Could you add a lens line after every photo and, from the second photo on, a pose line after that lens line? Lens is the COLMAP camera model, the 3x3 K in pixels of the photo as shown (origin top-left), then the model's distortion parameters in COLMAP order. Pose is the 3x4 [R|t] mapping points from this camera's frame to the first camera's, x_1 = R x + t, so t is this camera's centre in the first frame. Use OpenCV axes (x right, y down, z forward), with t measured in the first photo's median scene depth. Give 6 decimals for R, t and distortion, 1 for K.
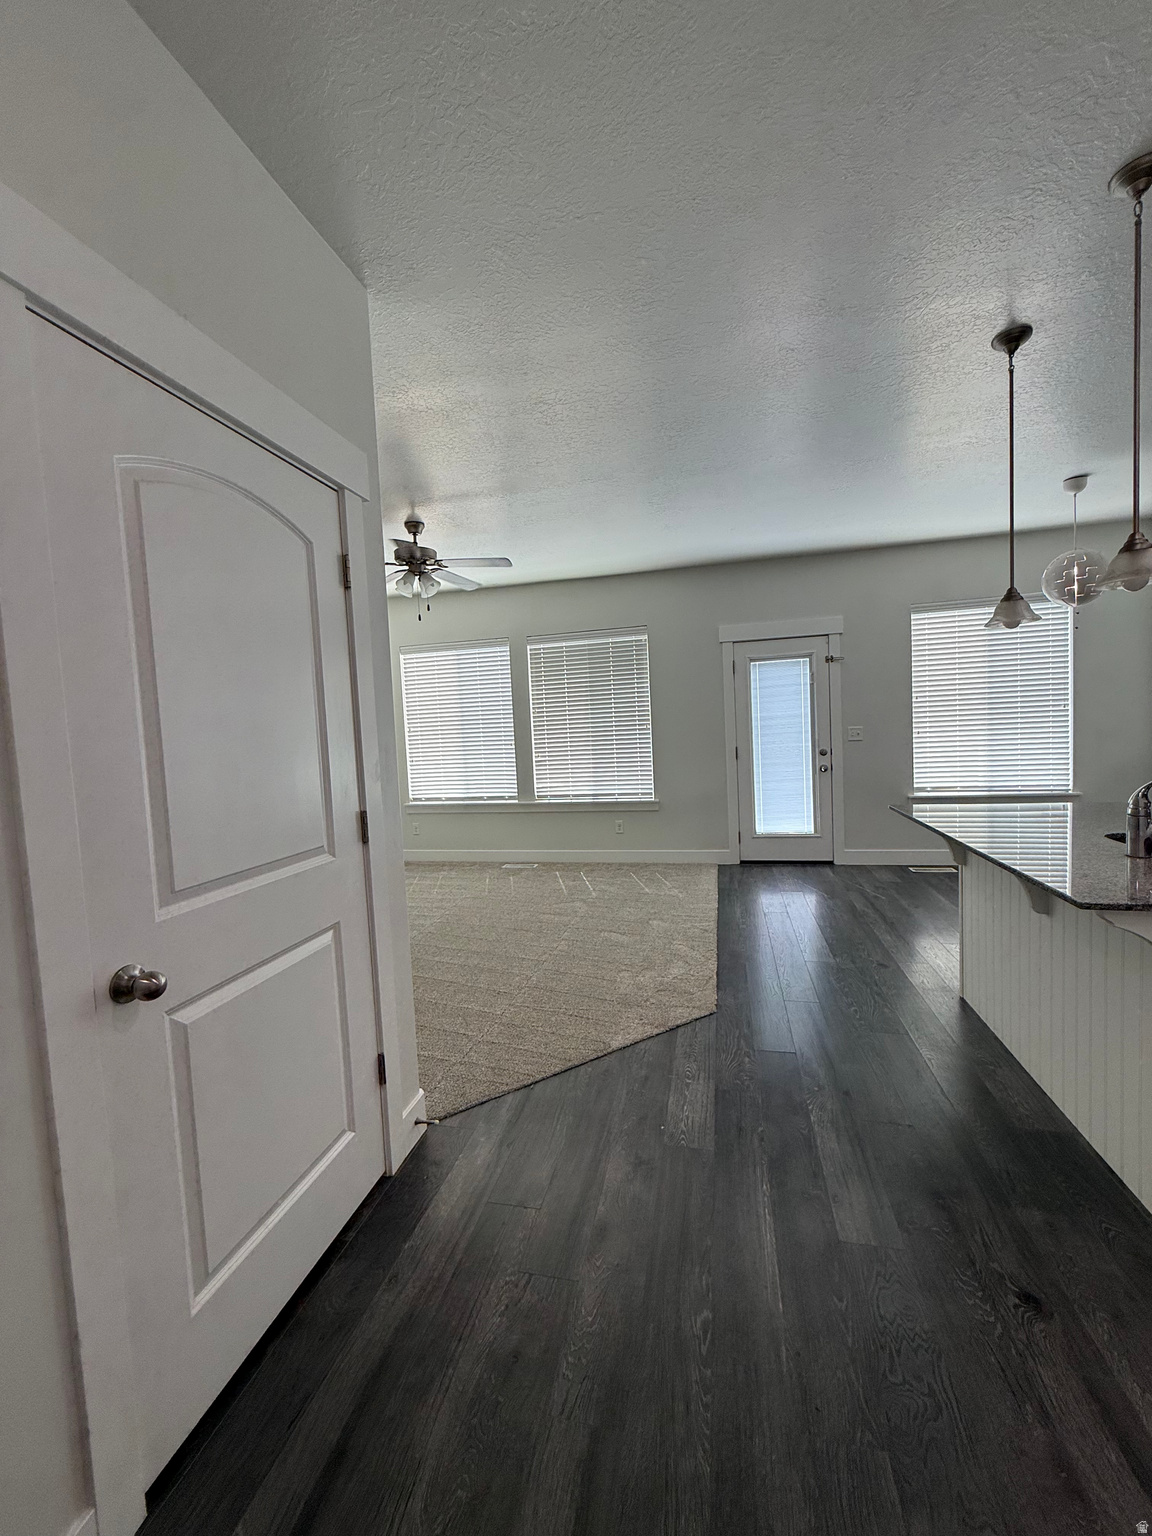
lens RADIAL K [[609.5, 0, 578.6], [0, 609.5, 767.9], [0, 0, 1]] dist [-0.001346, 0.000278]
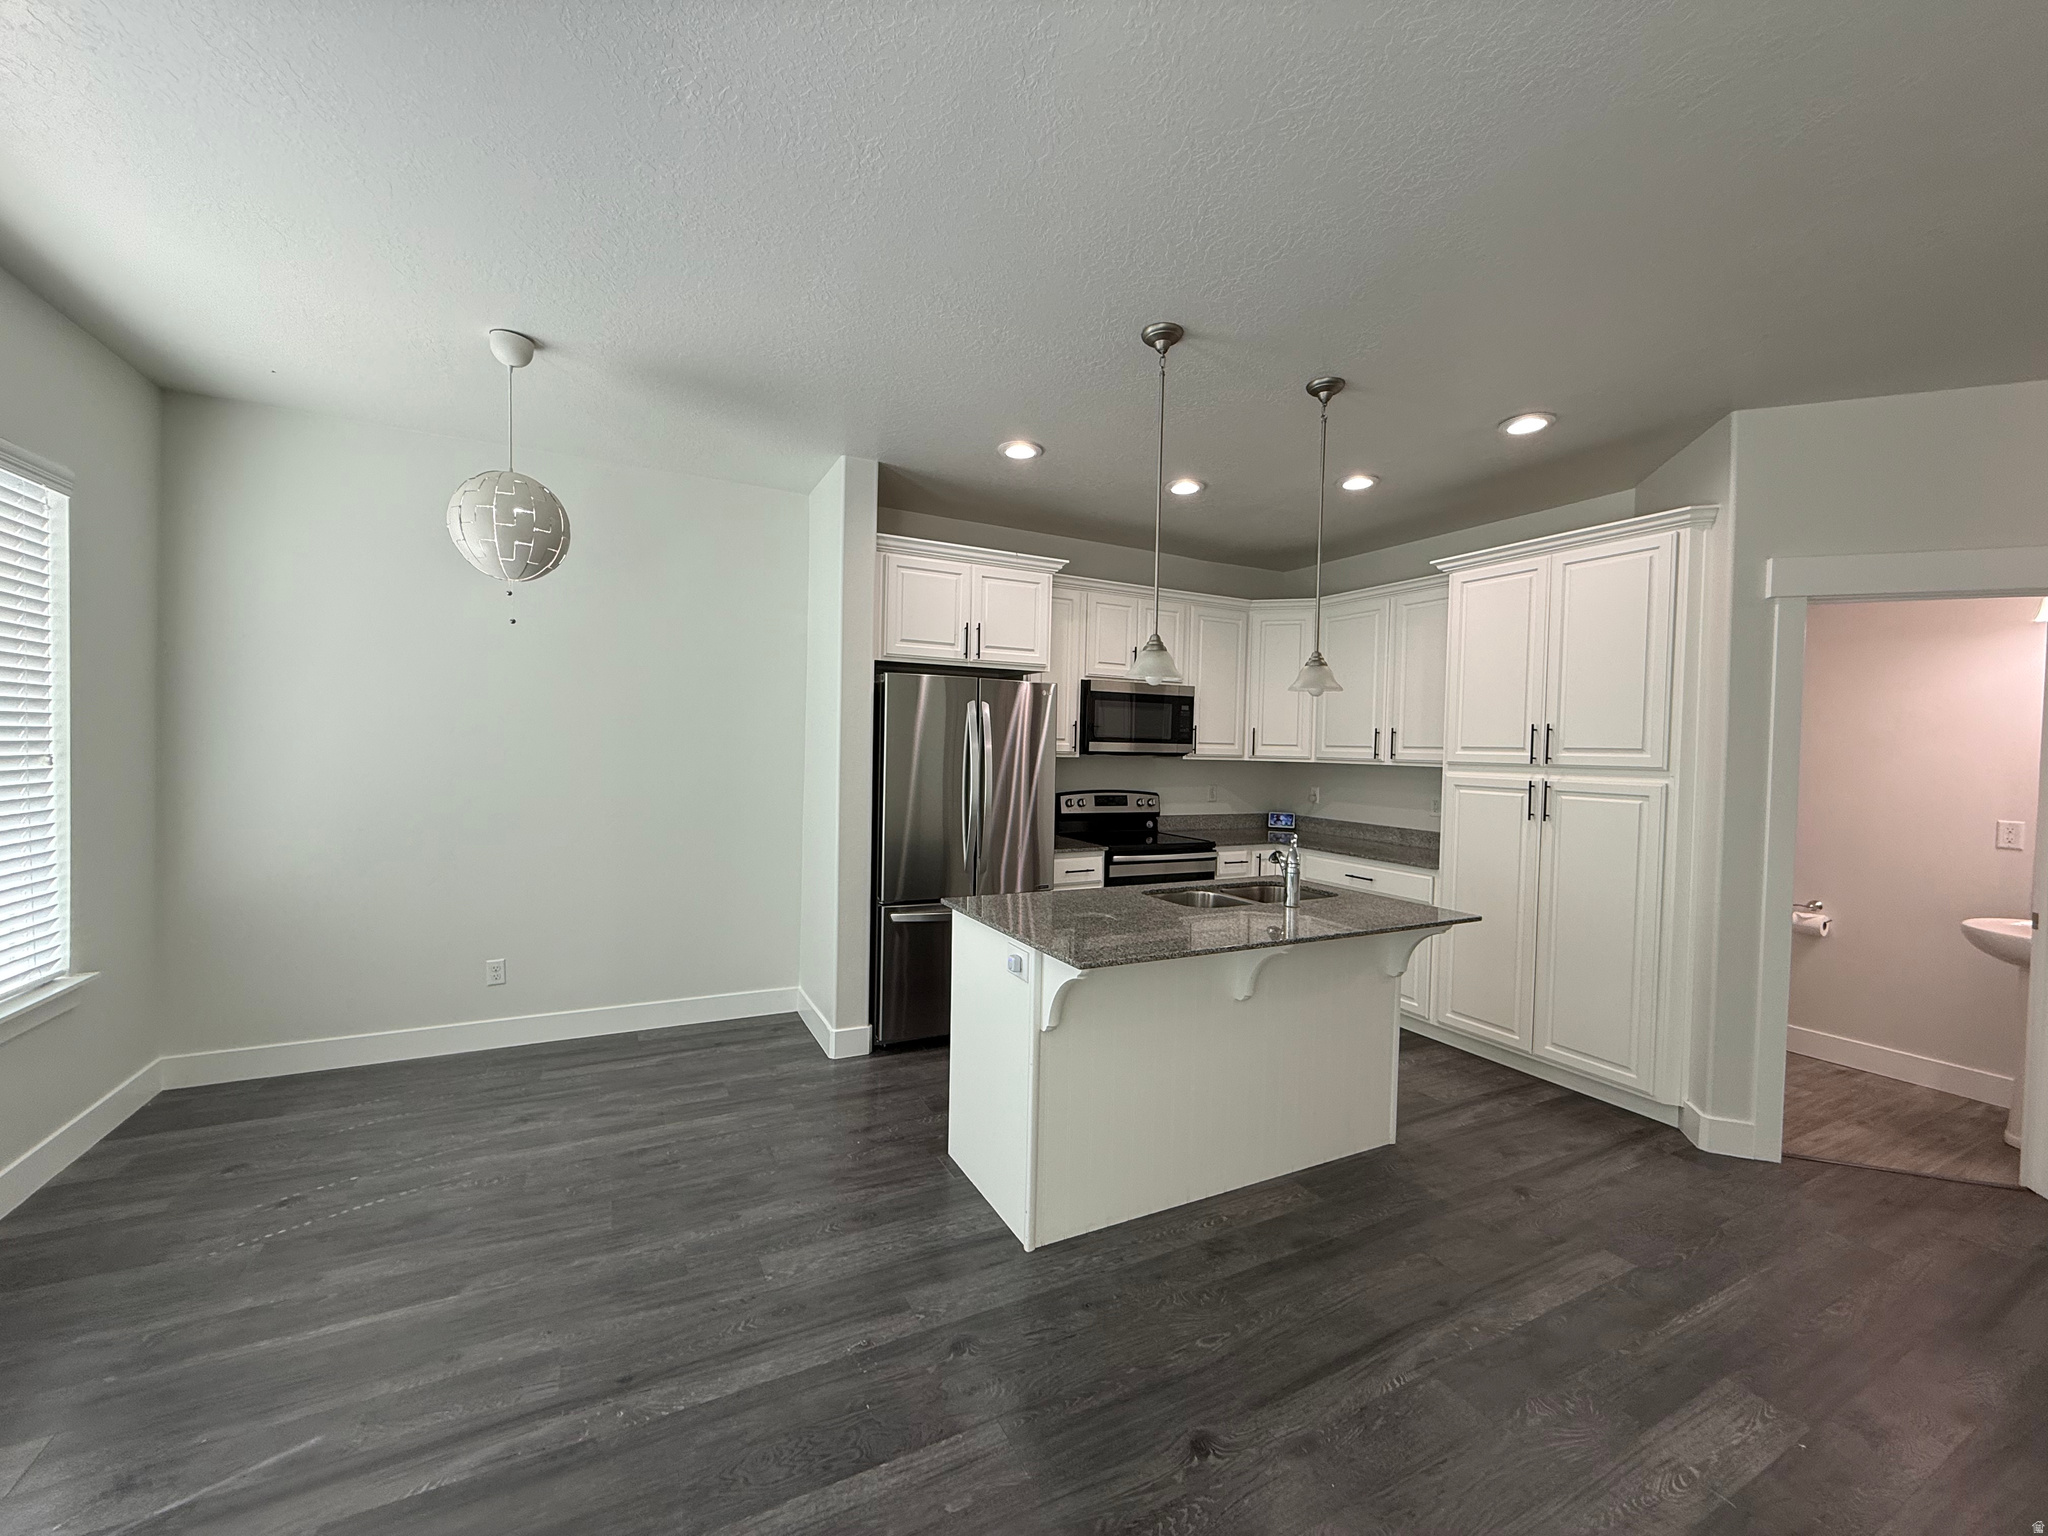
lens RADIAL K [[812.7, 0, 1017.4], [0, 812.7, 771.6], [0, 0, 1]] dist [-0.001346, 0.000278]
pose [[-0.646508, 0.010990, 0.762828, 0.014073], [0.057684, 0.997738, 0.034514, -0.182835], [-0.760724, 0.066316, -0.645679, 2.065761]]
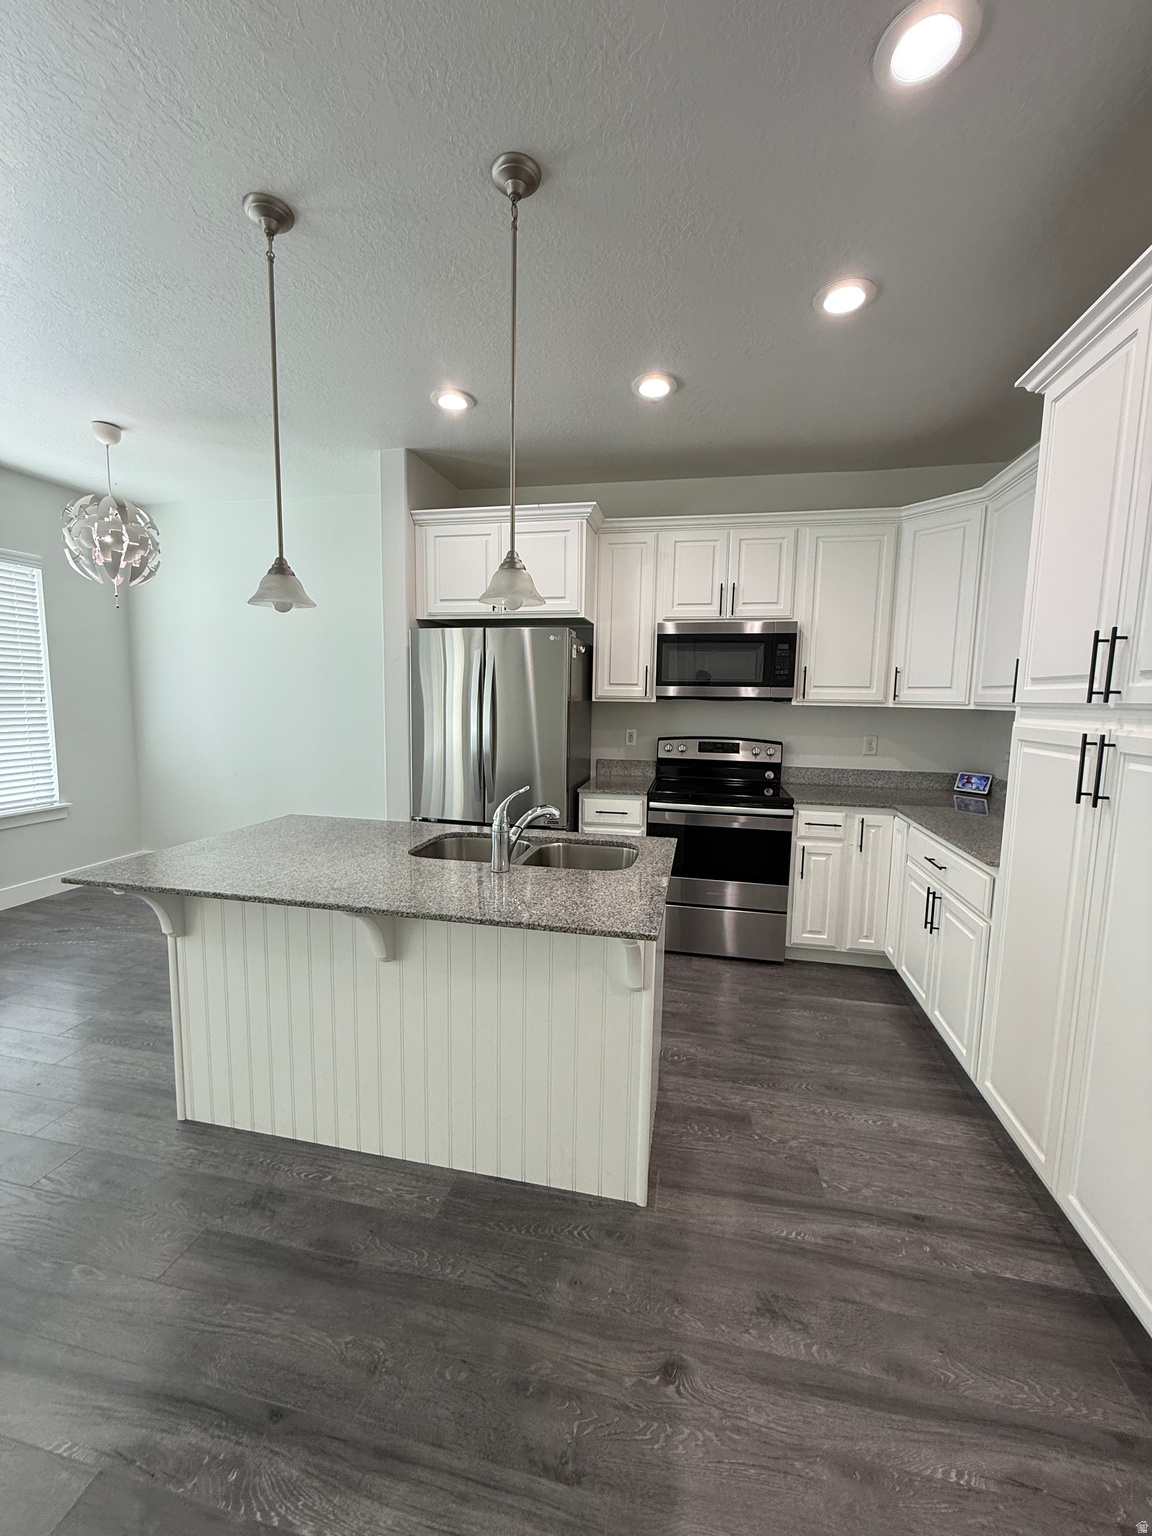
lens RADIAL K [[609.5, 0, 580.0], [0, 609.5, 766.6], [0, 0, 1]] dist [-0.001346, 0.000278]
pose [[-0.026531, -0.065548, 0.997497, -0.082446], [0.047102, 0.996658, 0.066746, -0.078014], [-0.998538, 0.048755, -0.023355, 0.735292]]
